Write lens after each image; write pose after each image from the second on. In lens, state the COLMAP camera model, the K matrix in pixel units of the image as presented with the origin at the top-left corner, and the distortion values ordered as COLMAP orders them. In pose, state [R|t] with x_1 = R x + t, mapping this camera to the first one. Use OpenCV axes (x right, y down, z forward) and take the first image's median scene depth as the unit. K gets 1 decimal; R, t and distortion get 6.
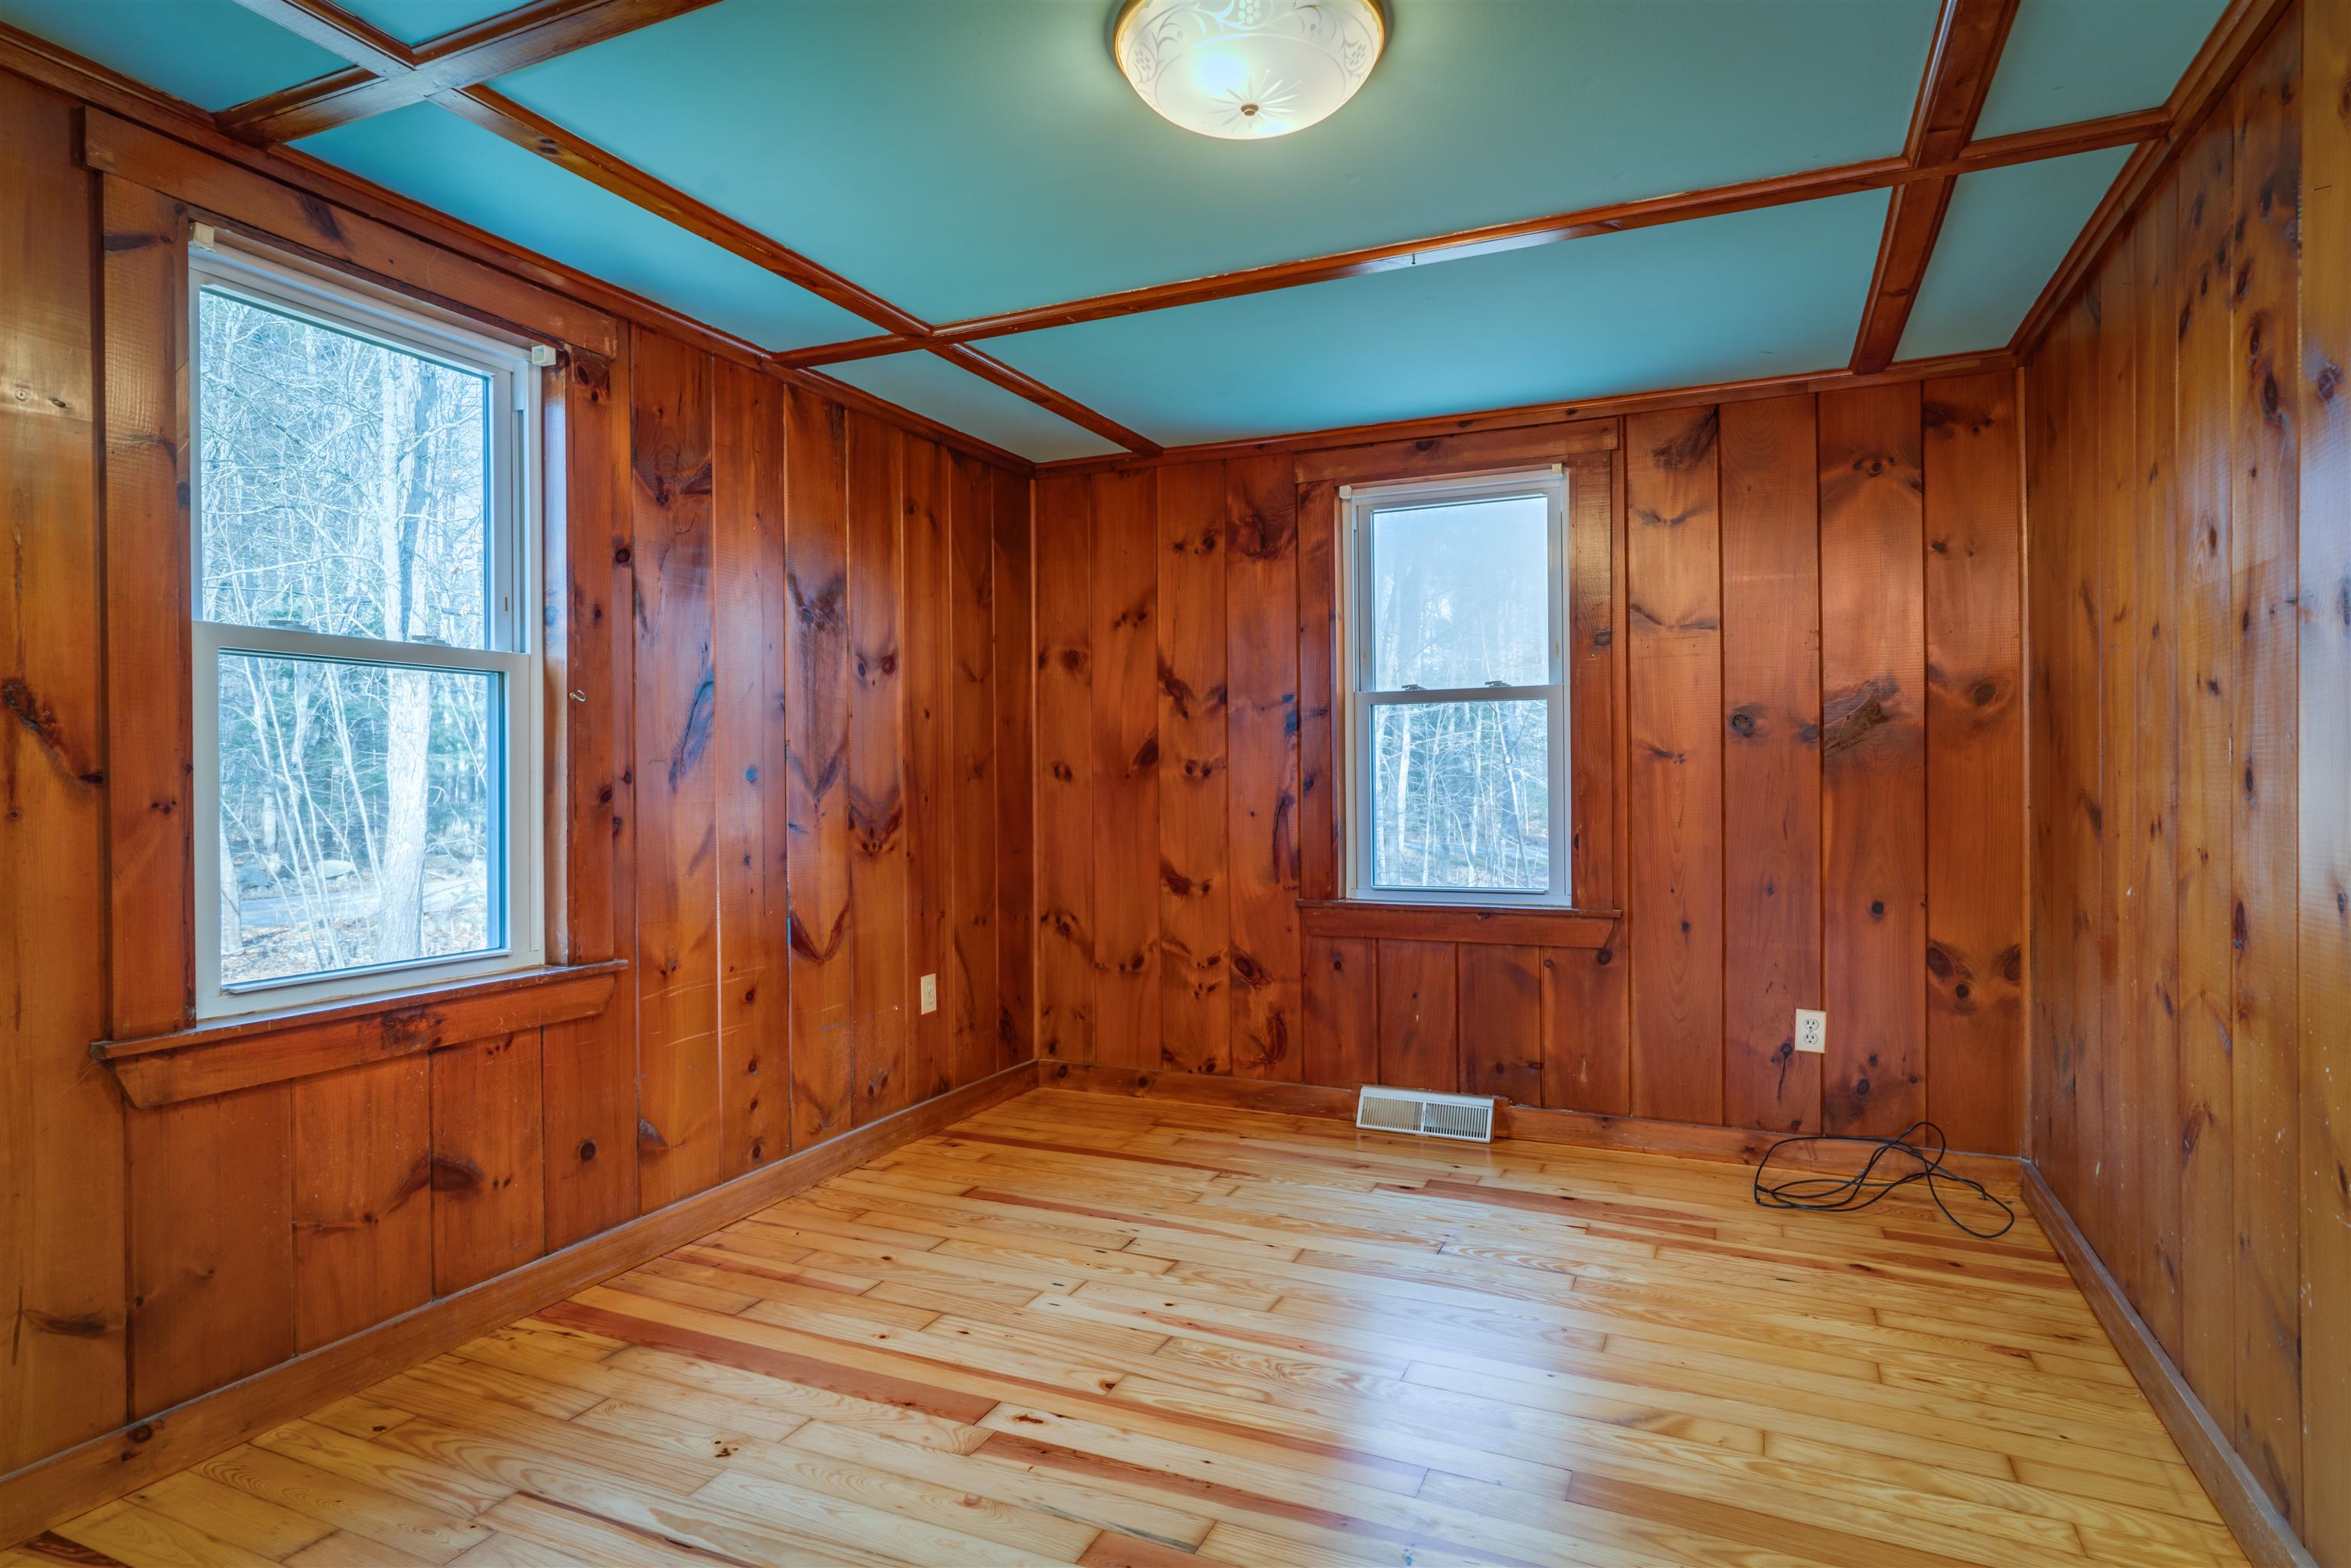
lens RADIAL K [[1223.2, 0, 1171.5], [0, 1223.2, 764.3], [0, 0, 1]] dist [-0.002051, 0.001695]
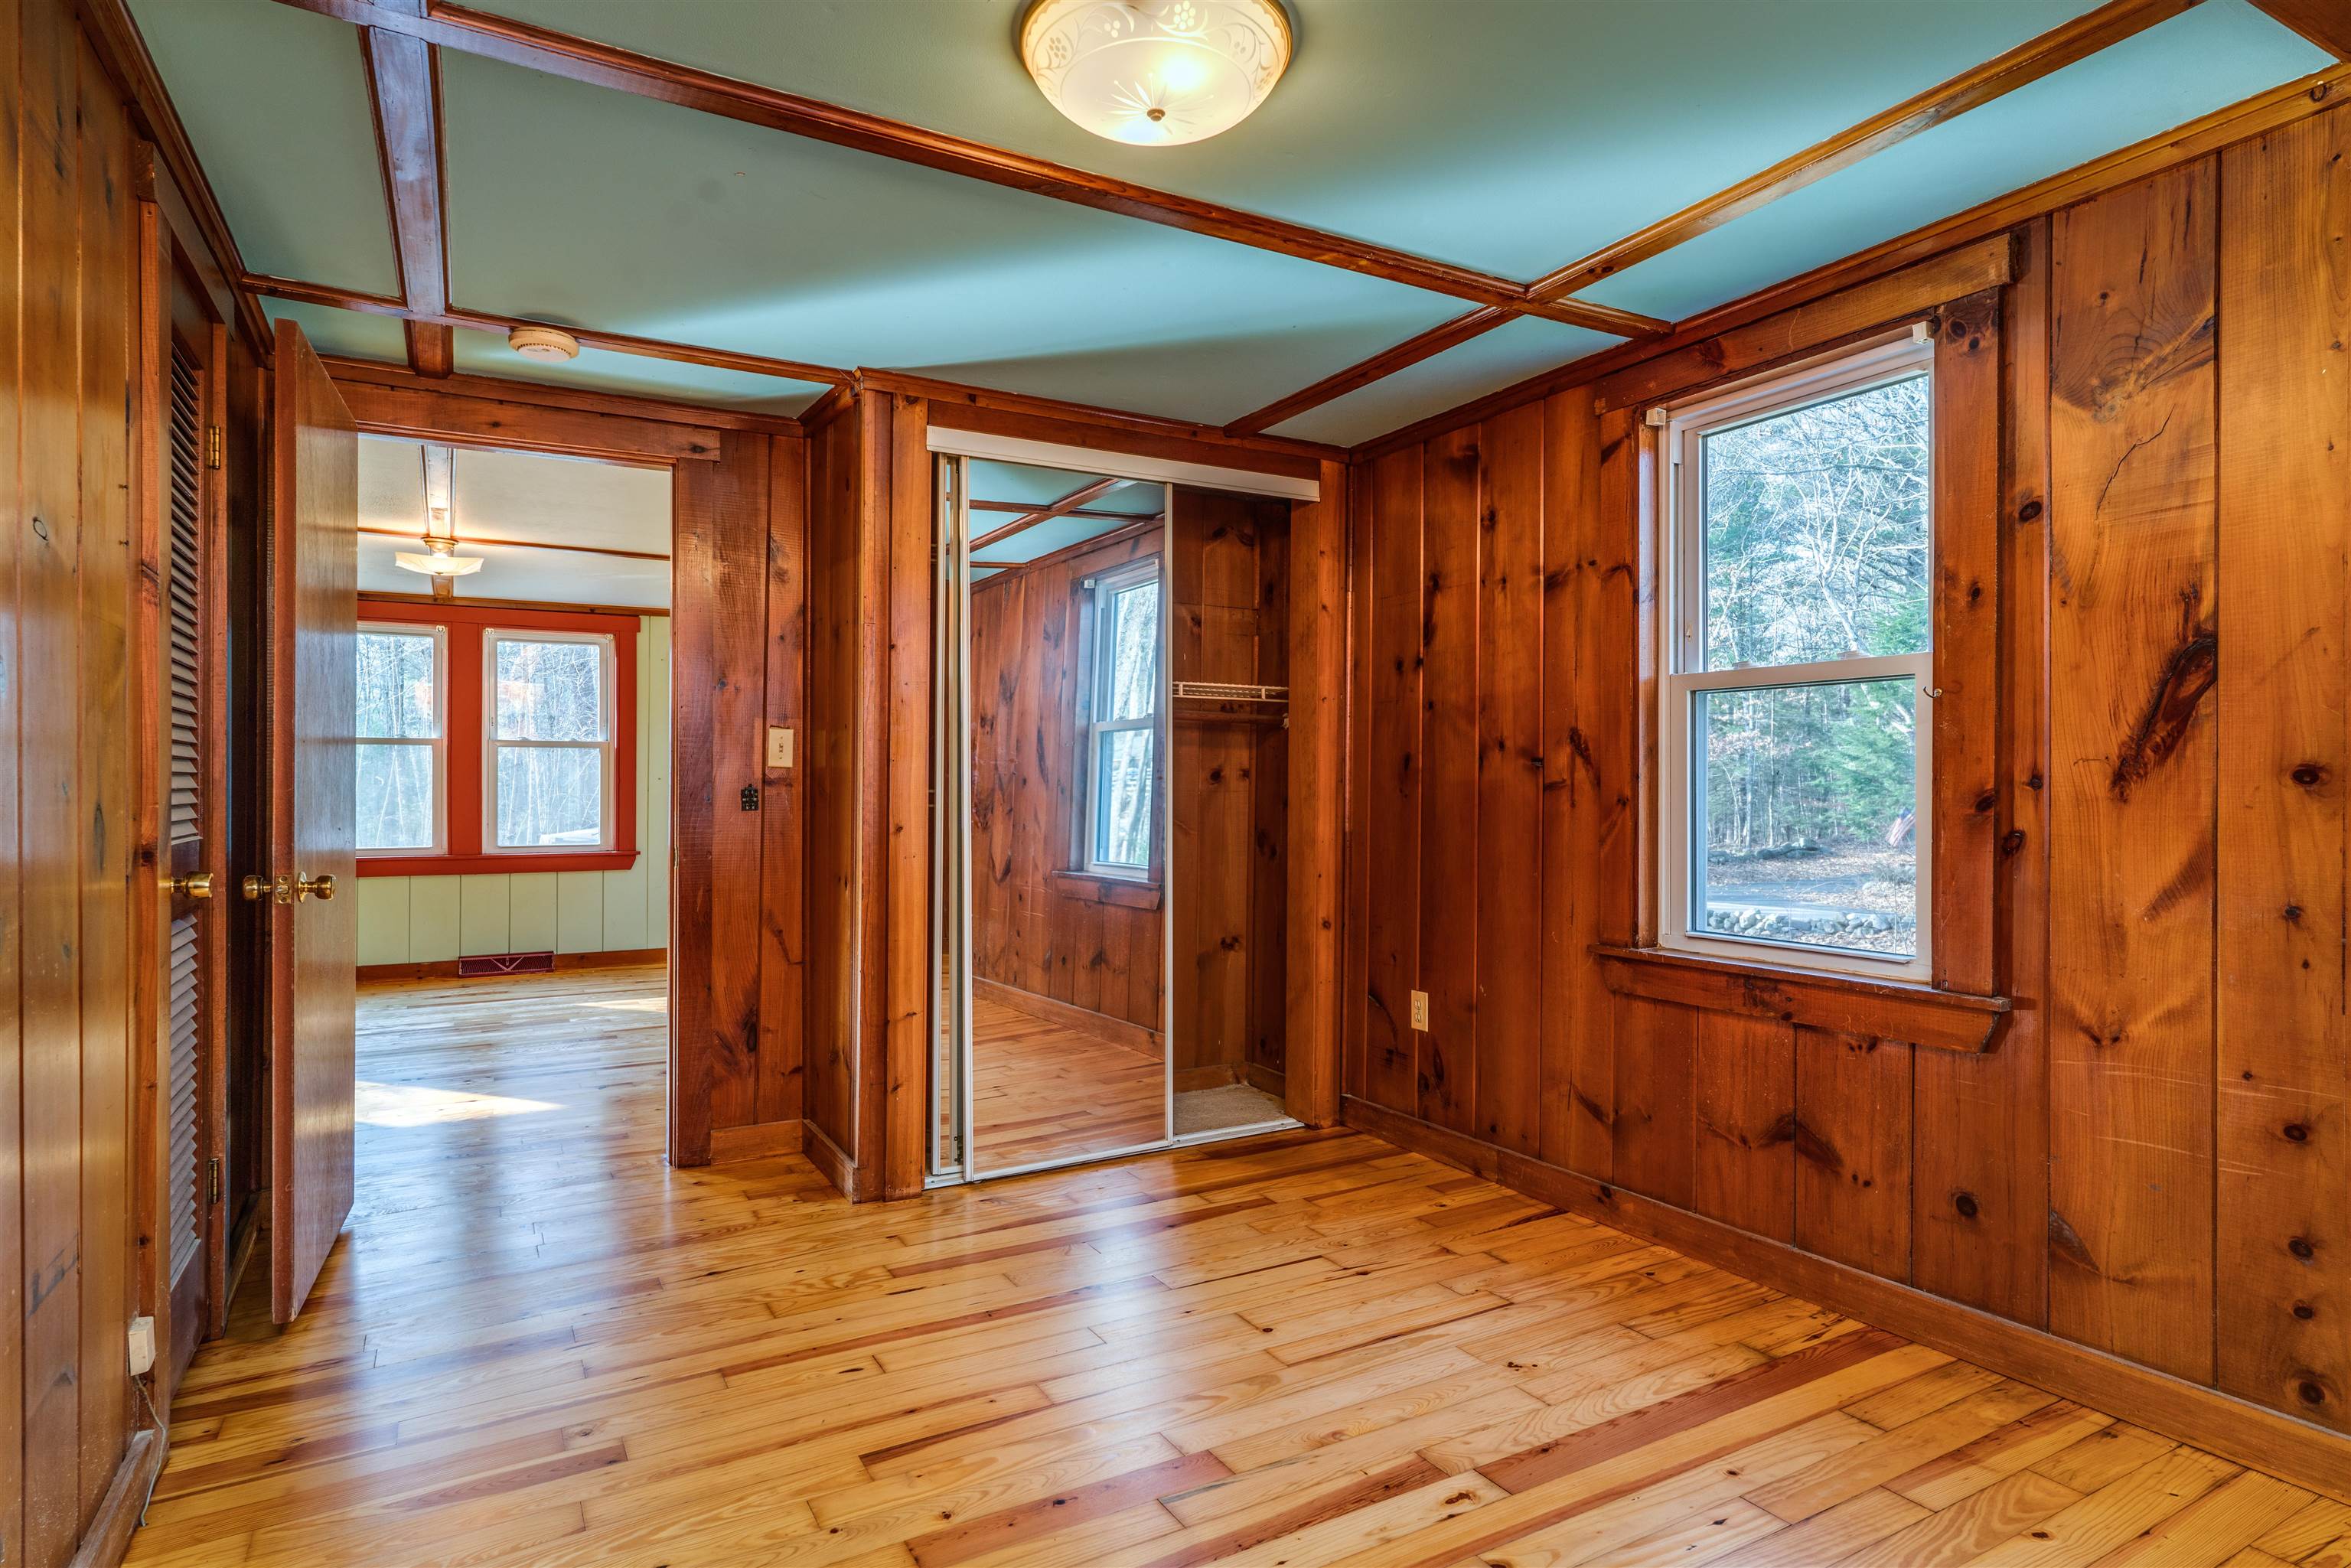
lens RADIAL K [[1223.2, 0, 1171.5], [0, 1223.2, 764.3], [0, 0, 1]] dist [-0.002051, 0.001695]
pose [[-0.572706, -0.011061, -0.819686, 0.652994], [0.013515, 0.999646, -0.022932, 0.012015], [0.819649, -0.024211, -0.572354, 1.181885]]
